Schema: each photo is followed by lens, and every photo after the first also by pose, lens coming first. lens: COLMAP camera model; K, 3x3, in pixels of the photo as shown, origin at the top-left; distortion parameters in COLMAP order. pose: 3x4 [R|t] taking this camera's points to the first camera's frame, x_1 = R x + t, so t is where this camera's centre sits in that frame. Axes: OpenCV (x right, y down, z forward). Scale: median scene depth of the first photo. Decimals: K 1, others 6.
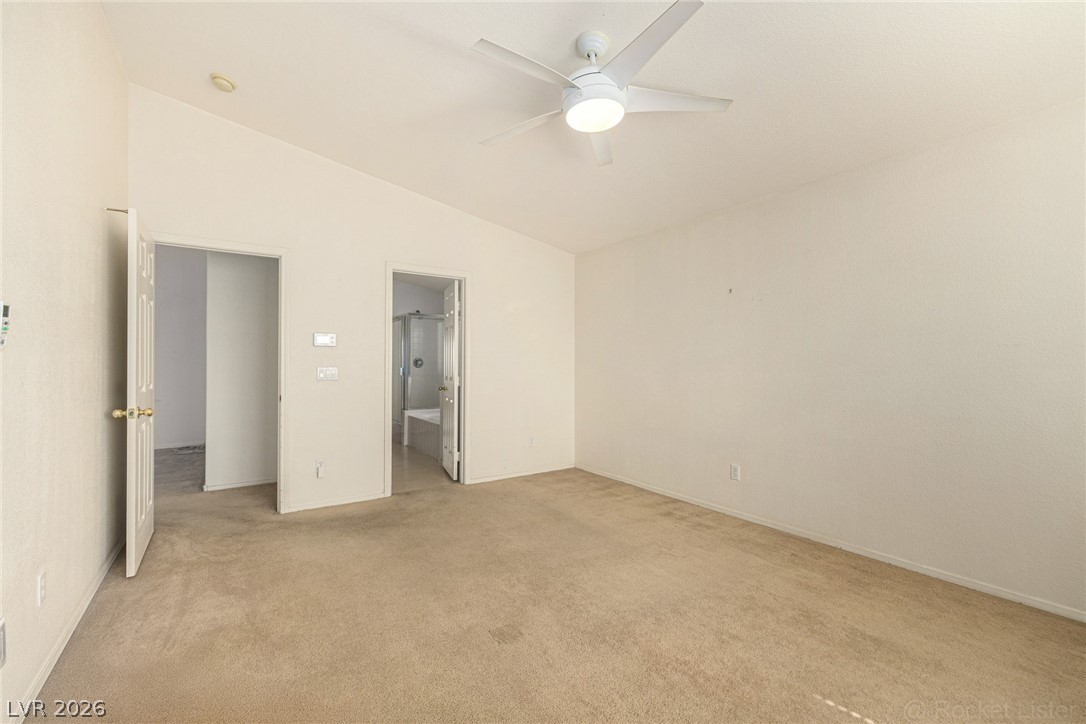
lens RADIAL K [[458.2, 0, 542.4], [0, 458.2, 361.5], [0, 0, 1]] dist [0.002000, -0.000283]
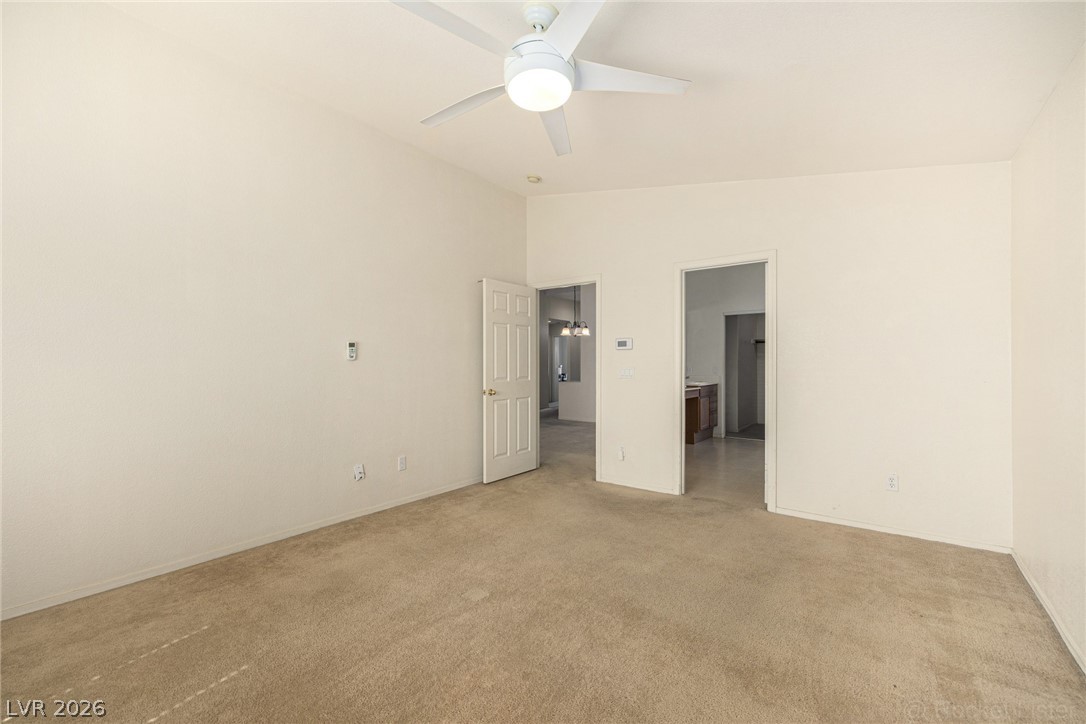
lens RADIAL K [[458.2, 0, 542.3], [0, 458.2, 361.9], [0, 0, 1]] dist [0.002000, -0.000283]
pose [[0.312075, -0.009641, -0.950009, 0.606898], [0.010910, 0.999919, -0.006563, 0.004572], [0.949995, -0.008317, 0.312155, 0.451485]]
